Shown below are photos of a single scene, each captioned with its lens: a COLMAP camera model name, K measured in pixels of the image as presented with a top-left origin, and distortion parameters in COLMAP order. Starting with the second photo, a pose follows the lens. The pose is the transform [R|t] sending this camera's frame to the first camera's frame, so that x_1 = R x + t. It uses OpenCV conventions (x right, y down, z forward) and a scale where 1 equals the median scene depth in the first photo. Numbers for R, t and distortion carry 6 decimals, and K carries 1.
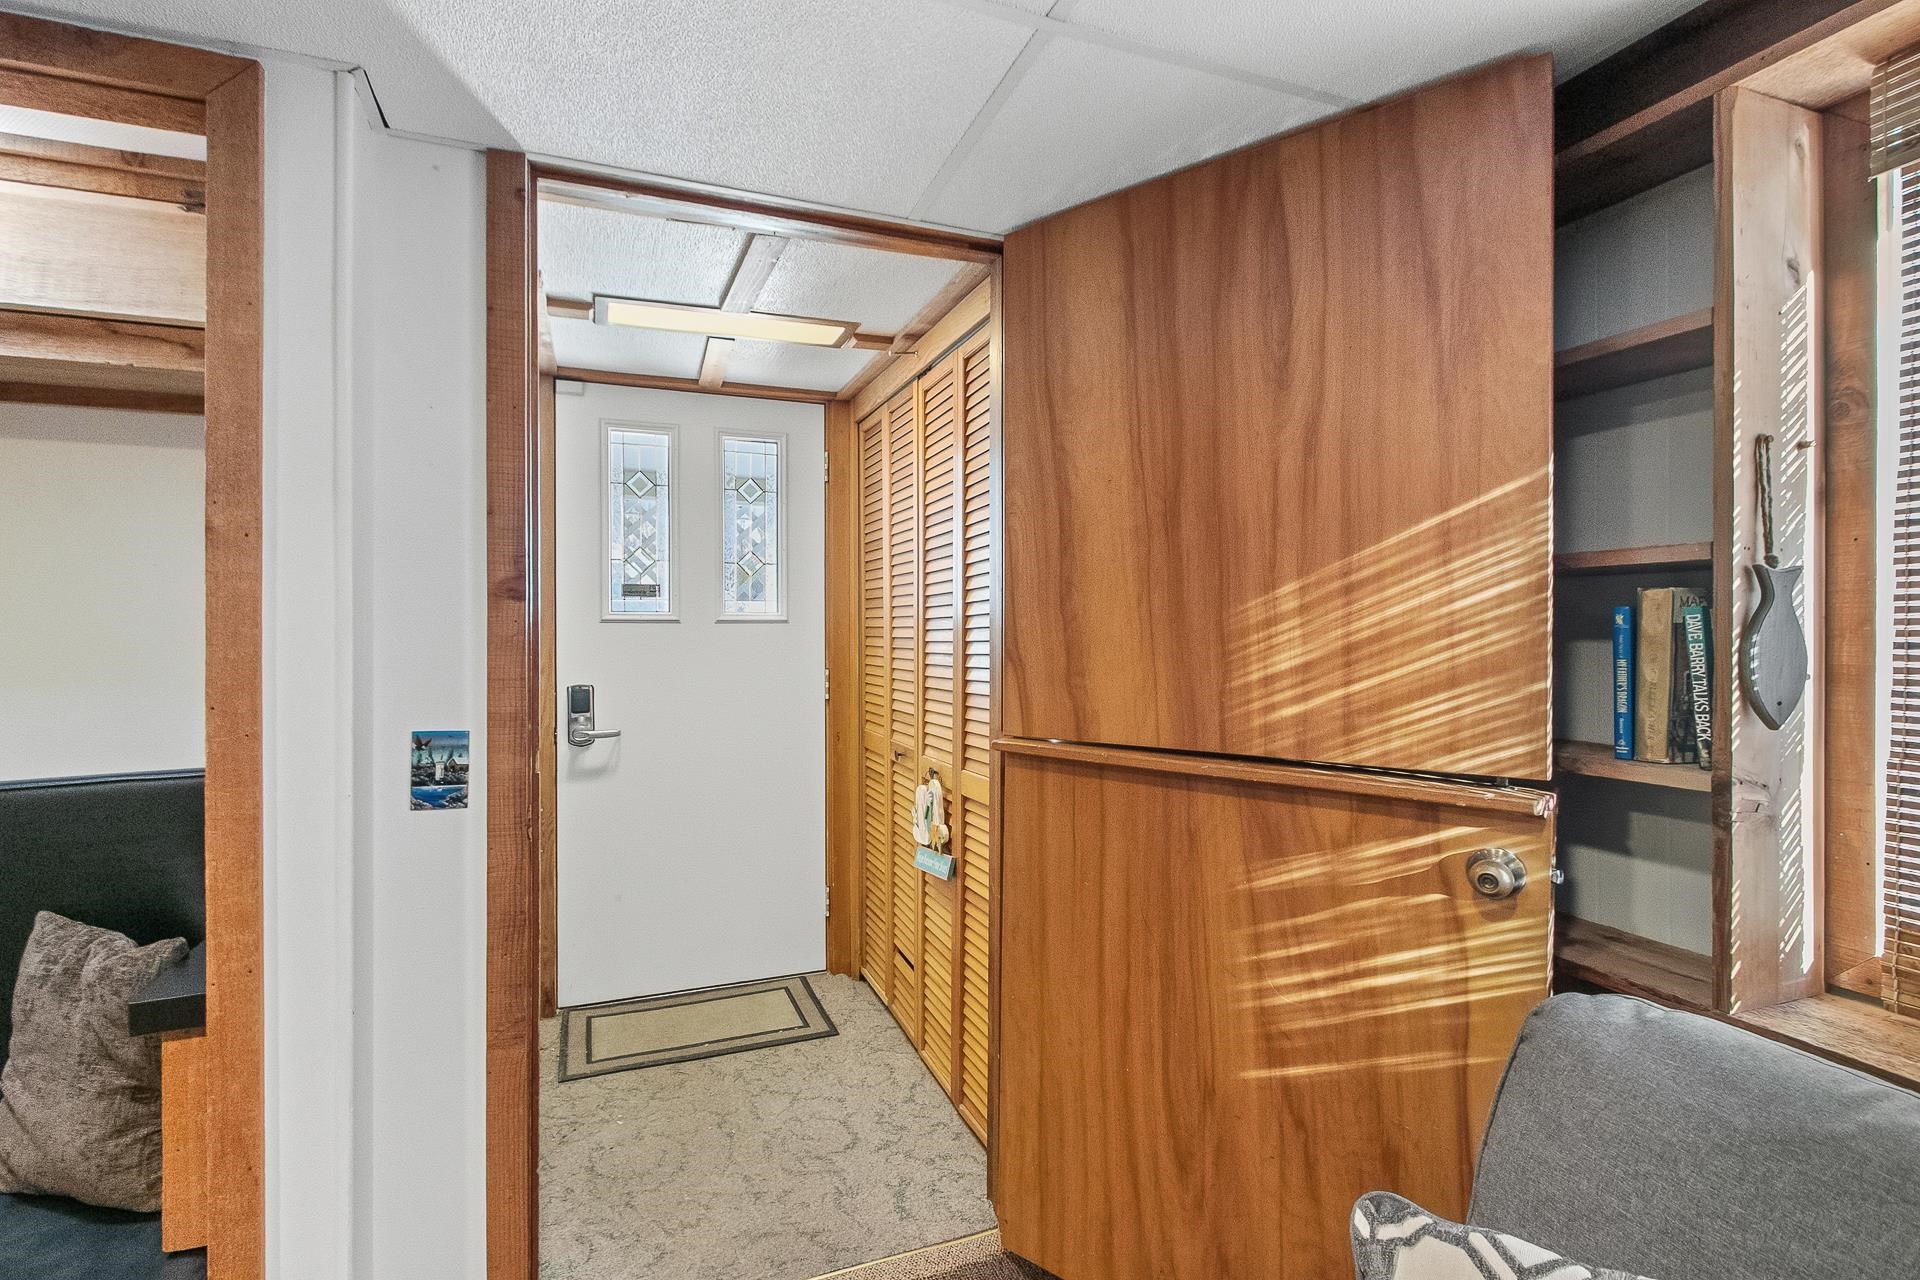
lens RADIAL K [[894.6, 0, 953.6], [0, 894.6, 637.1], [0, 0, 1]] dist [0.006411, 0.000241]
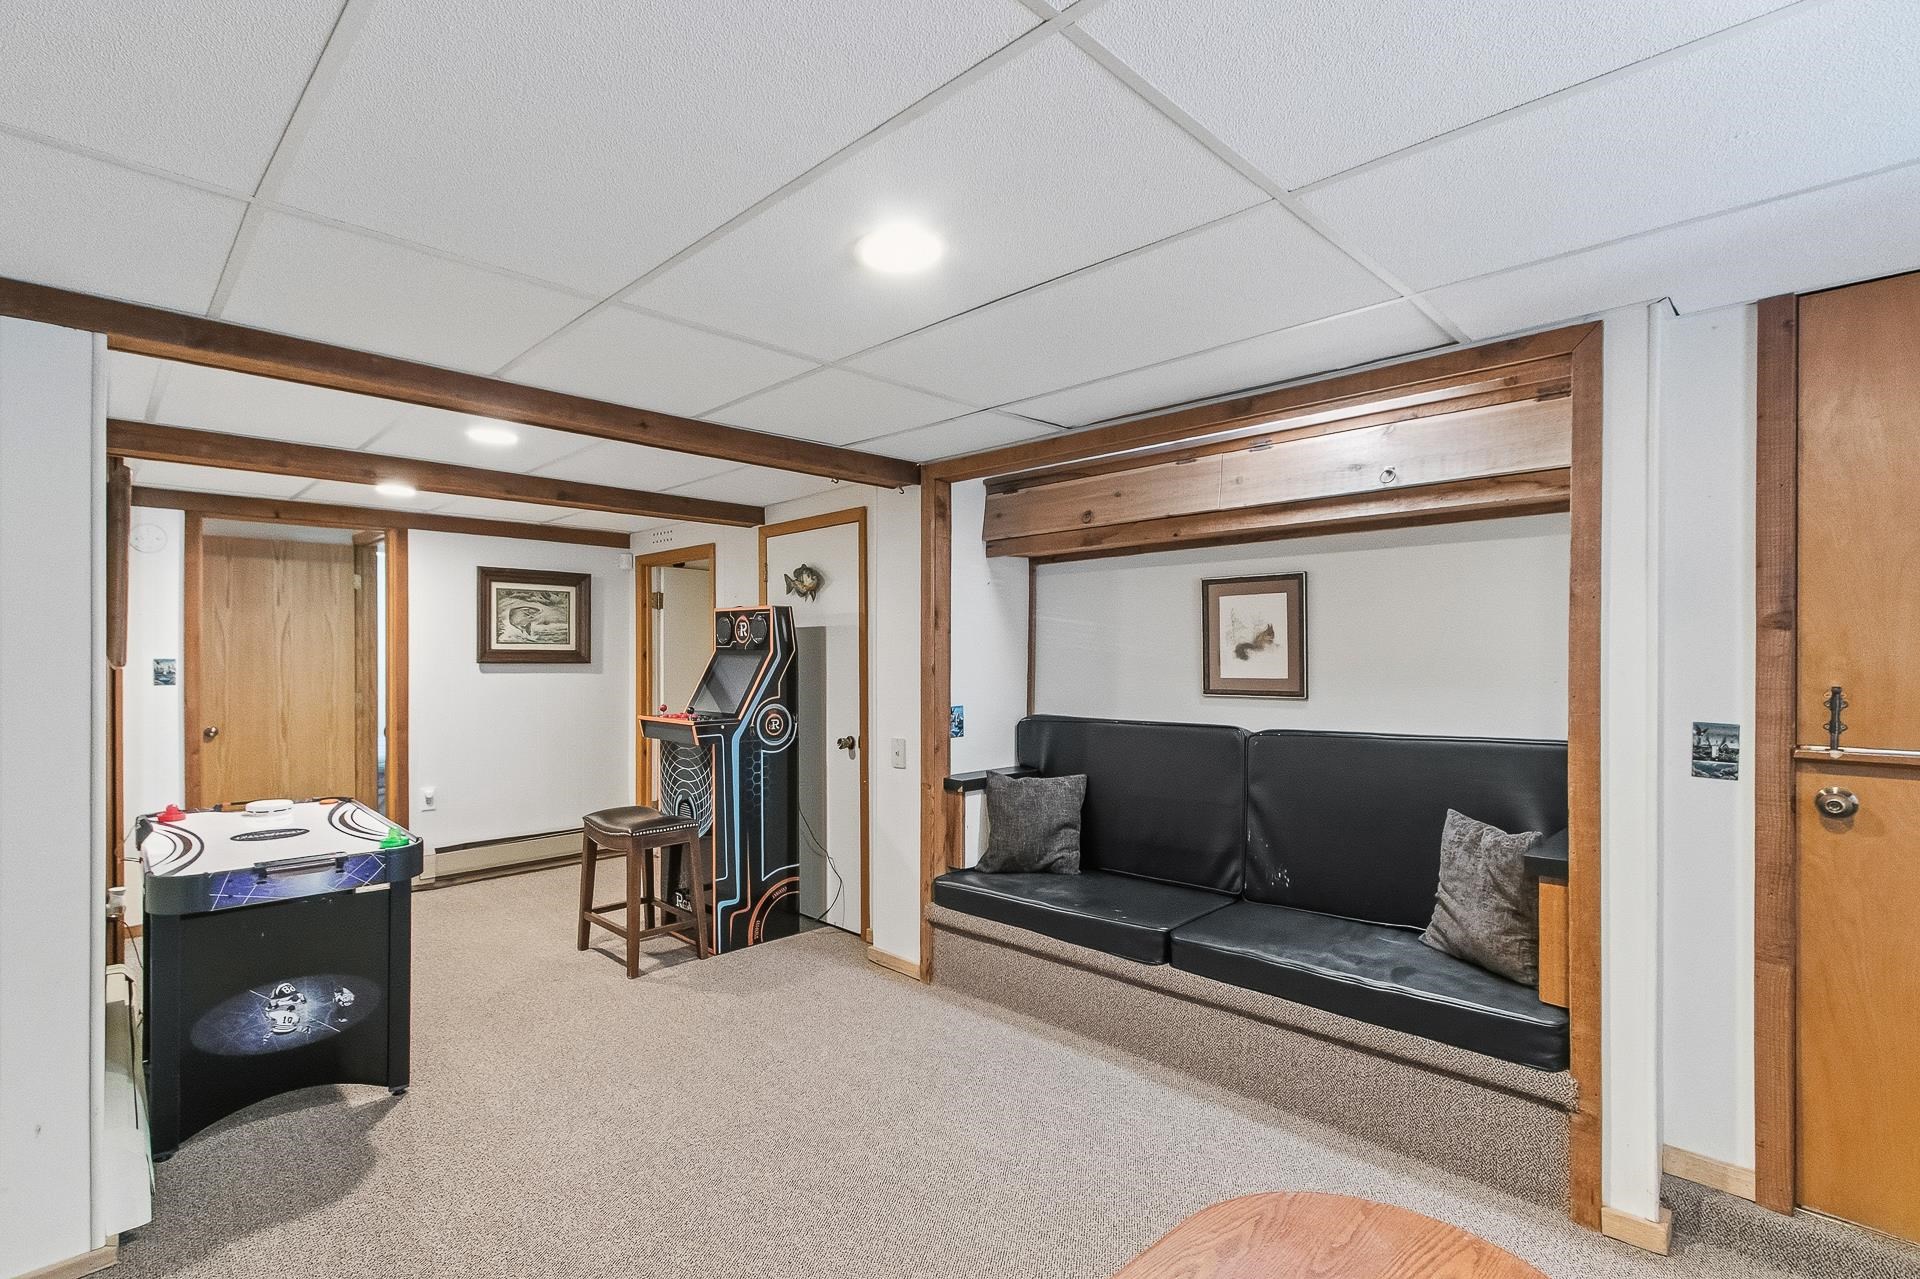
lens RADIAL K [[894.6, 0, 955.6], [0, 894.6, 653.8], [0, 0, 1]] dist [0.006411, 0.000241]
pose [[0.396280, 0.003381, -0.918124, 0.259121], [-0.006714, 0.999977, 0.000784, 0.001708], [0.918105, 0.005853, 0.396293, -0.675421]]
